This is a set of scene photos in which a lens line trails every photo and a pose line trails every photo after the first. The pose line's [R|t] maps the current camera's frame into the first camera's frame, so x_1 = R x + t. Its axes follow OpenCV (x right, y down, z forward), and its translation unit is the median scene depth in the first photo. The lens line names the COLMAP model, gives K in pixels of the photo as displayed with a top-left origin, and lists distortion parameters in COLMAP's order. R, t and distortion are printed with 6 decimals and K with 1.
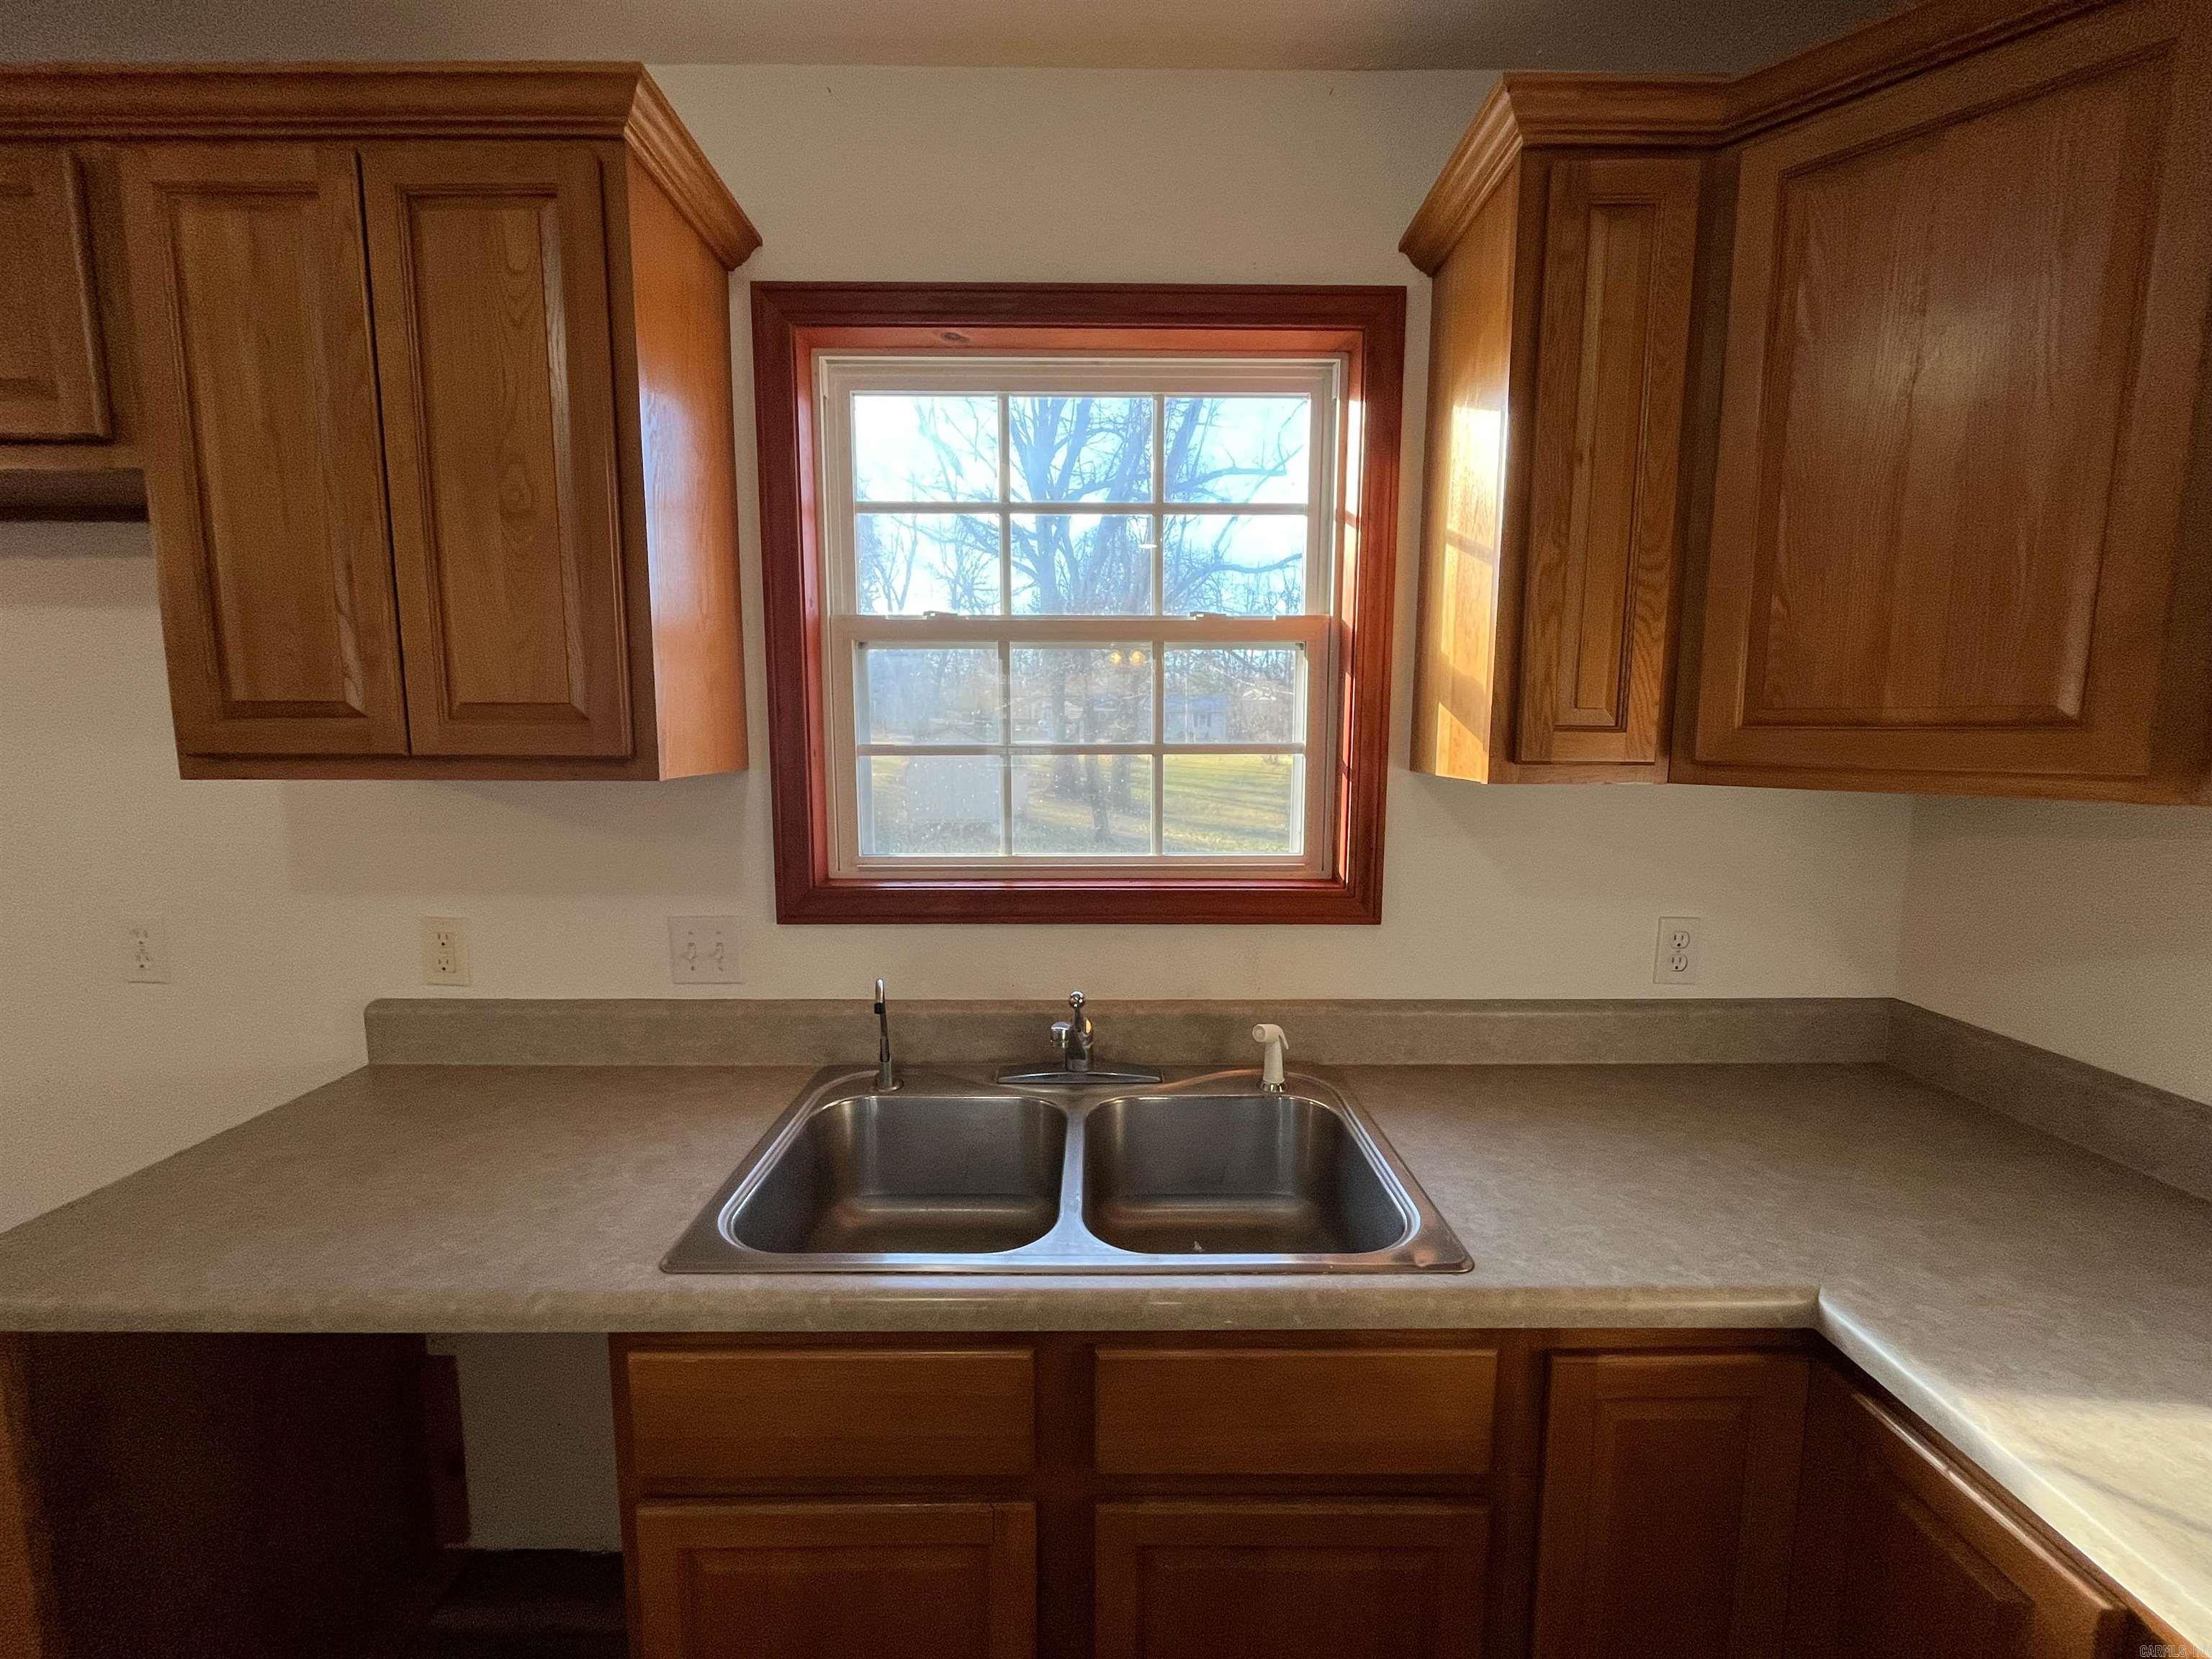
lens RADIAL K [[908.5, 0, 1100.5], [0, 908.5, 831.3], [0, 0, 1]] dist [-0.003500, 0.000327]
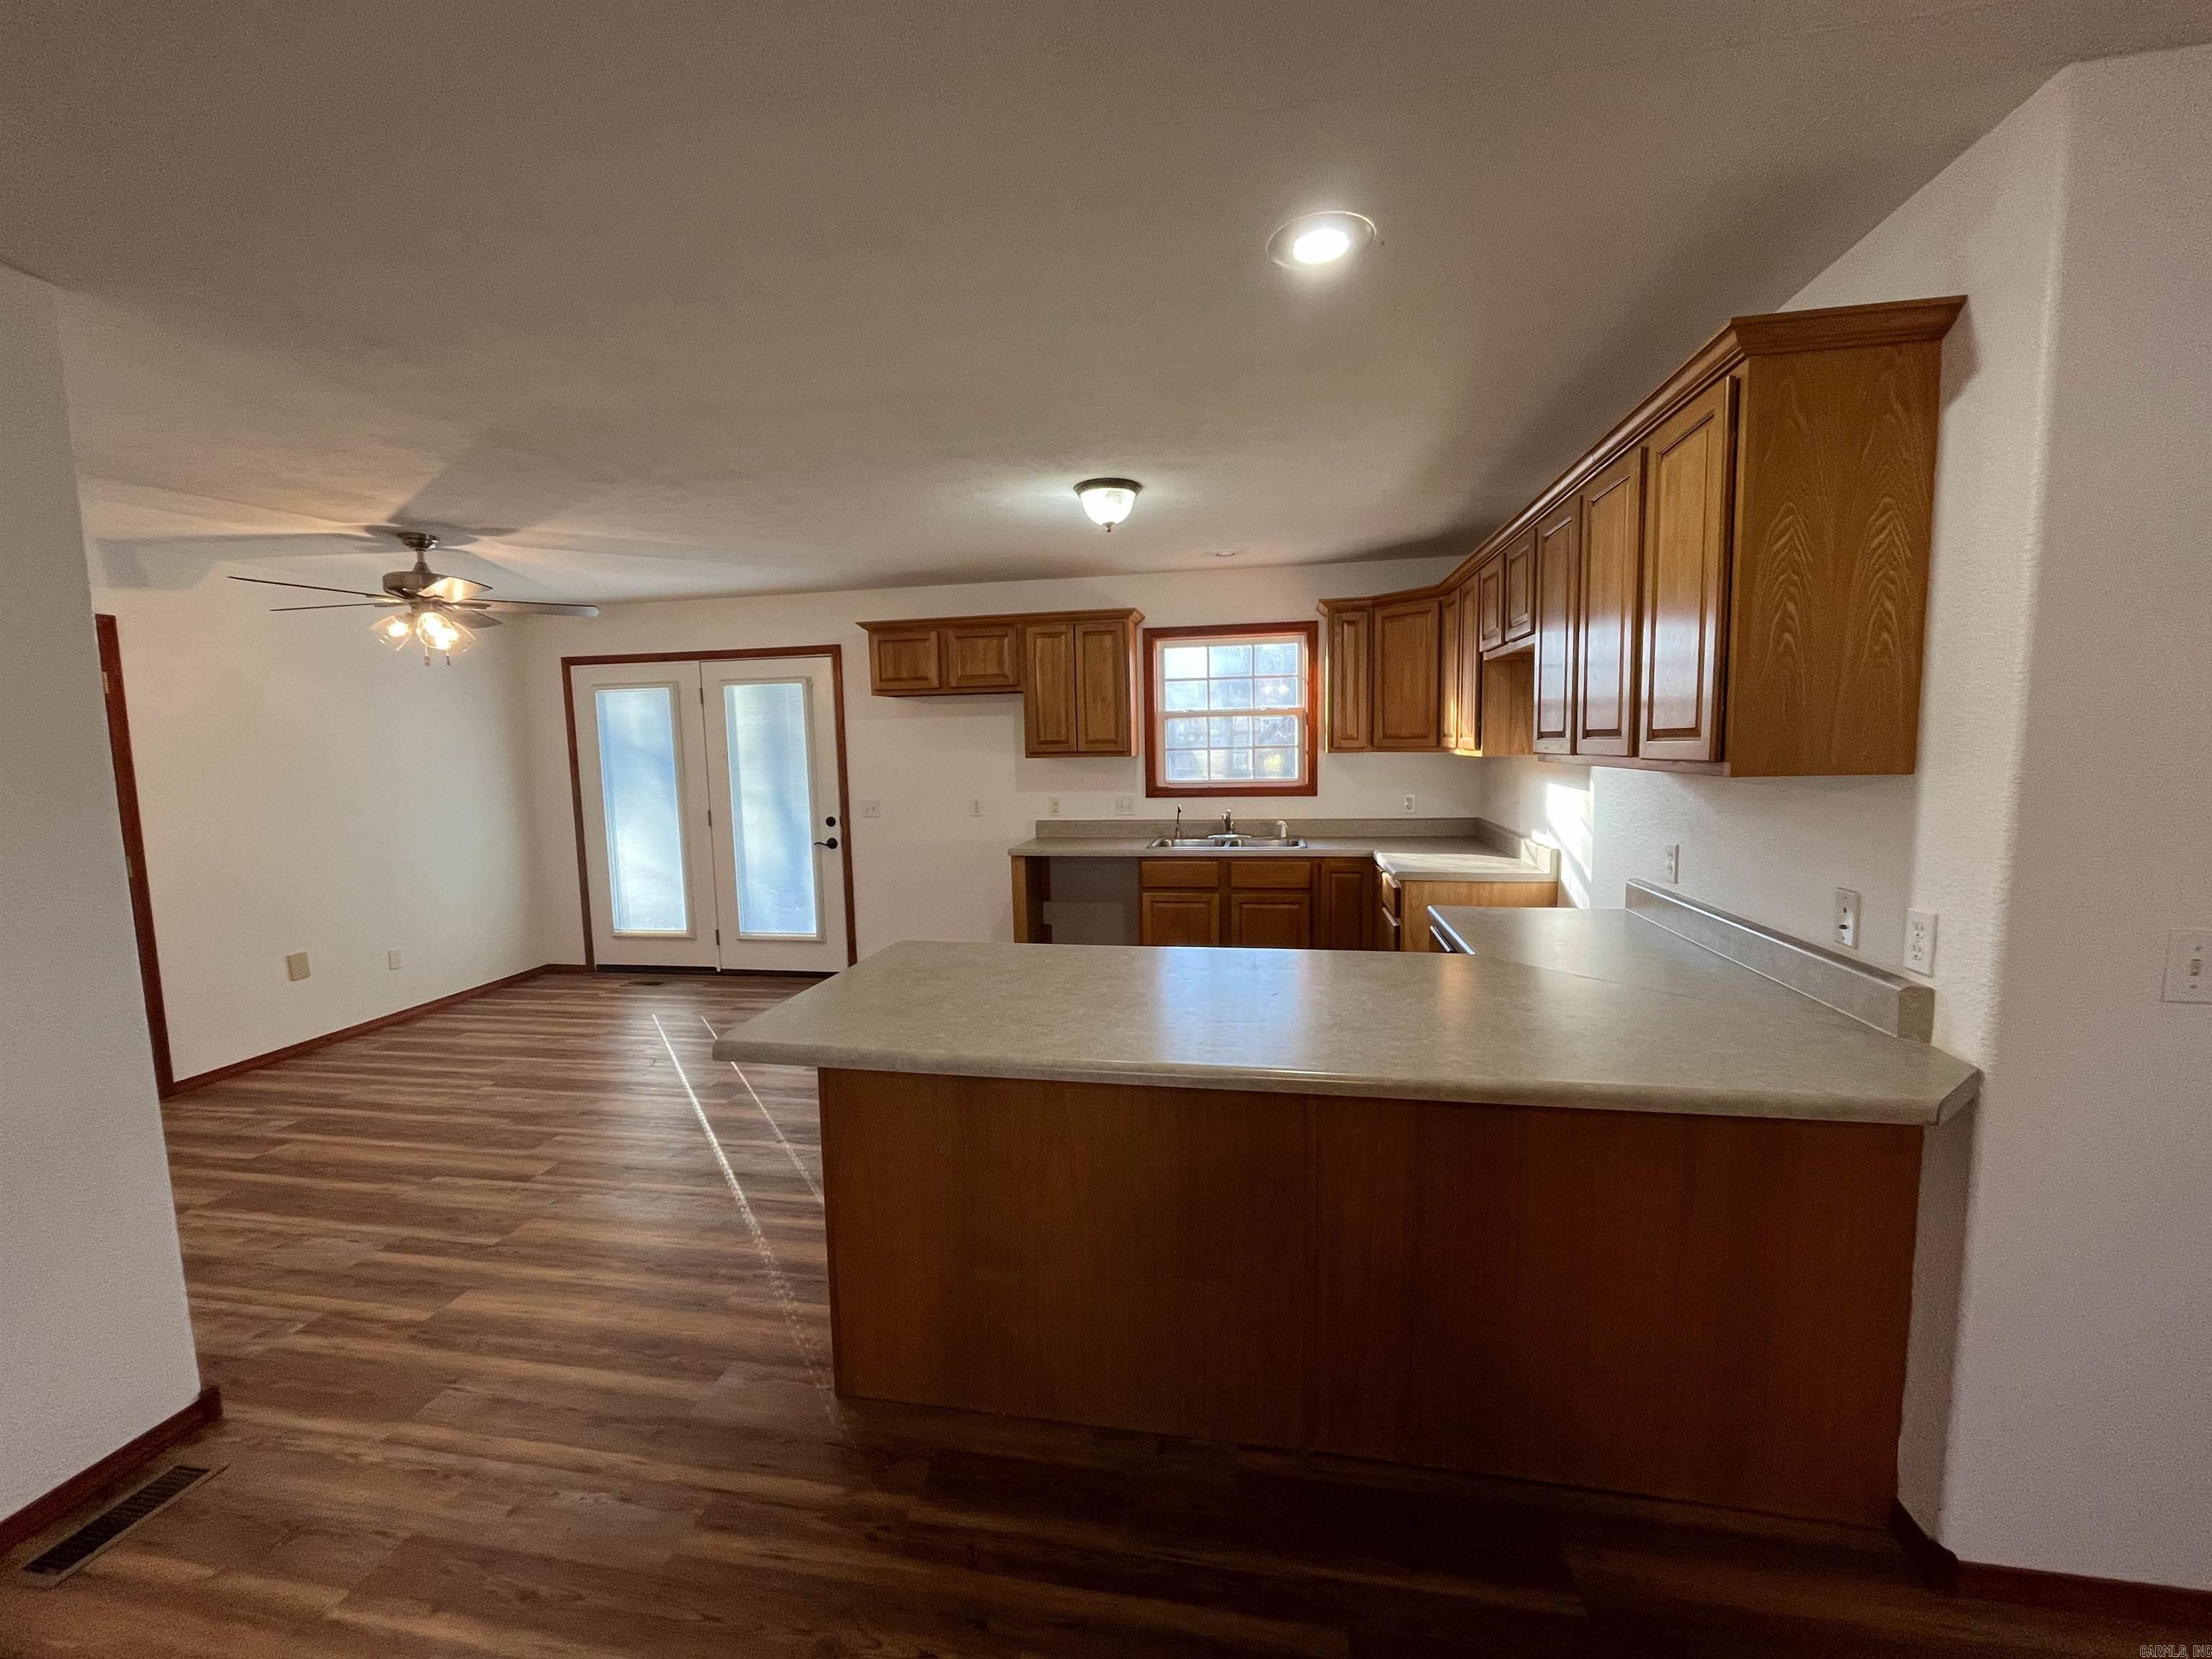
lens RADIAL K [[908.5, 0, 1101.5], [0, 908.5, 836.4], [0, 0, 1]] dist [-0.003500, 0.000327]
pose [[0.981092, -0.003161, -0.193516, 0.173271], [0.001778, 0.999972, -0.007322, 0.285442], [0.193534, 0.006840, 0.981070, -2.621030]]
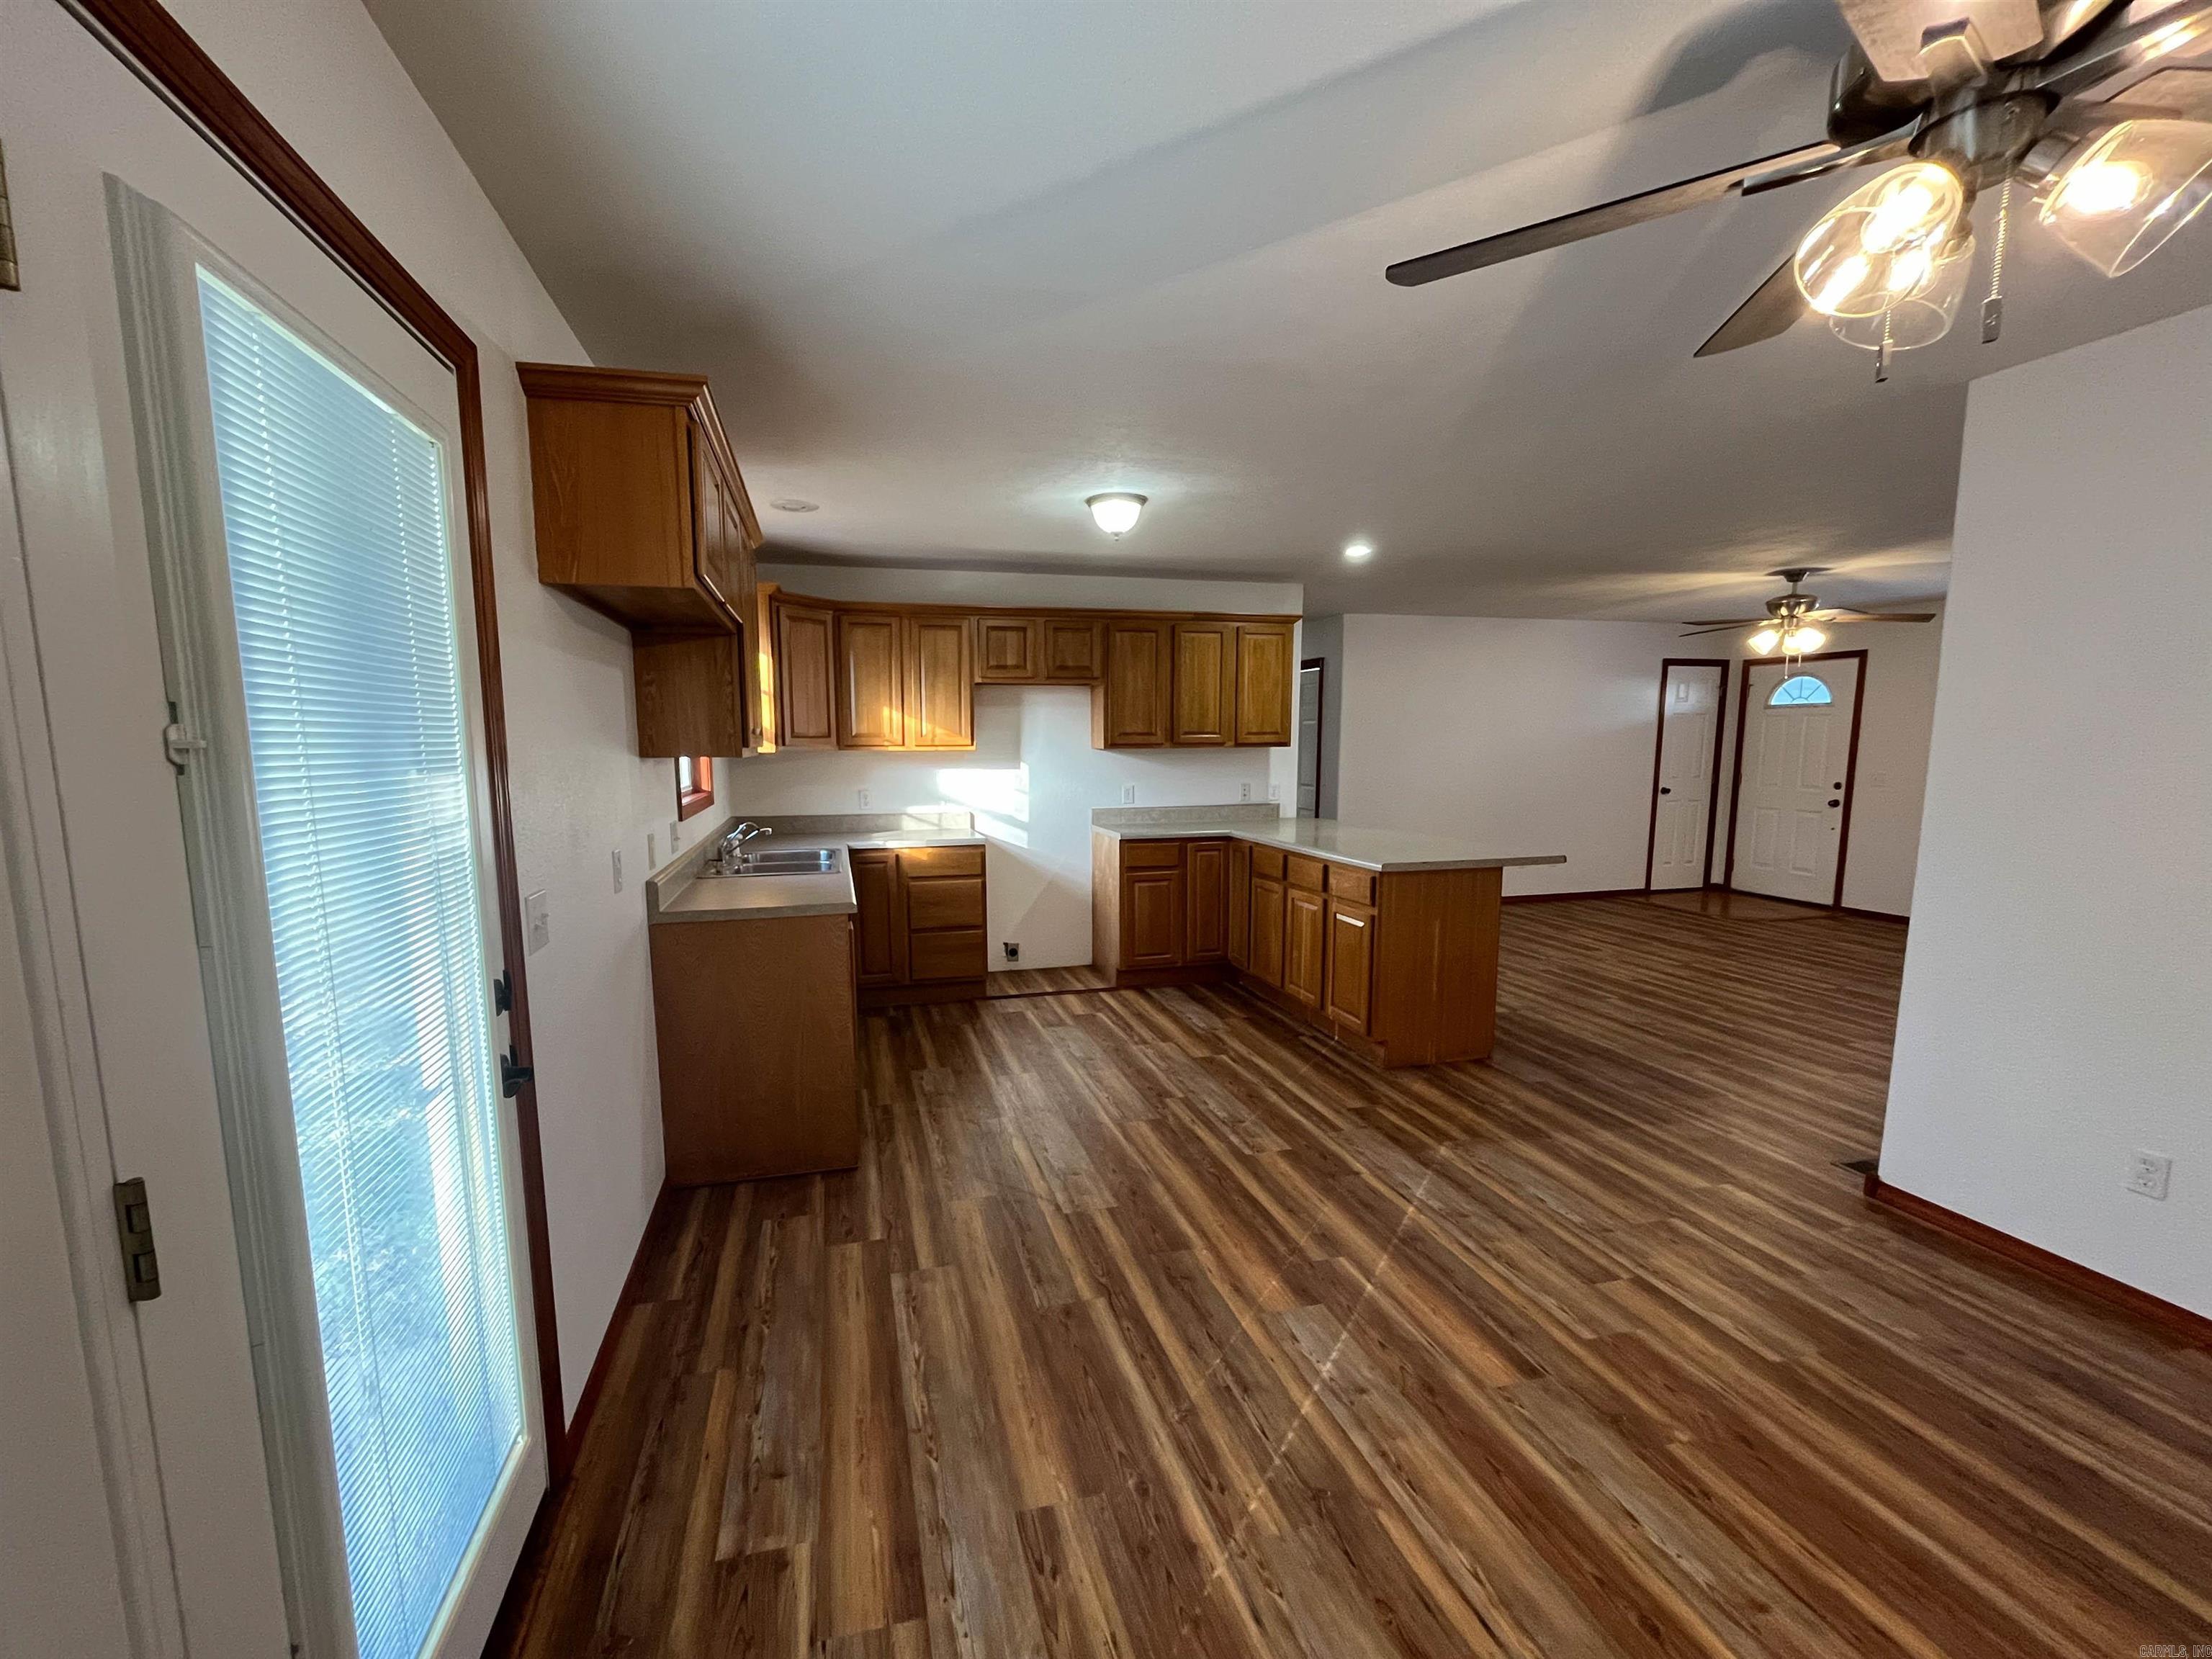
lens RADIAL K [[908.5, 0, 1095.1], [0, 908.5, 843.5], [0, 0, 1]] dist [-0.003500, 0.000327]
pose [[-0.254943, -0.110014, 0.960677, -2.922810], [0.107514, 0.984121, 0.141231, -0.055323], [-0.960961, 0.139292, -0.239066, 0.565691]]
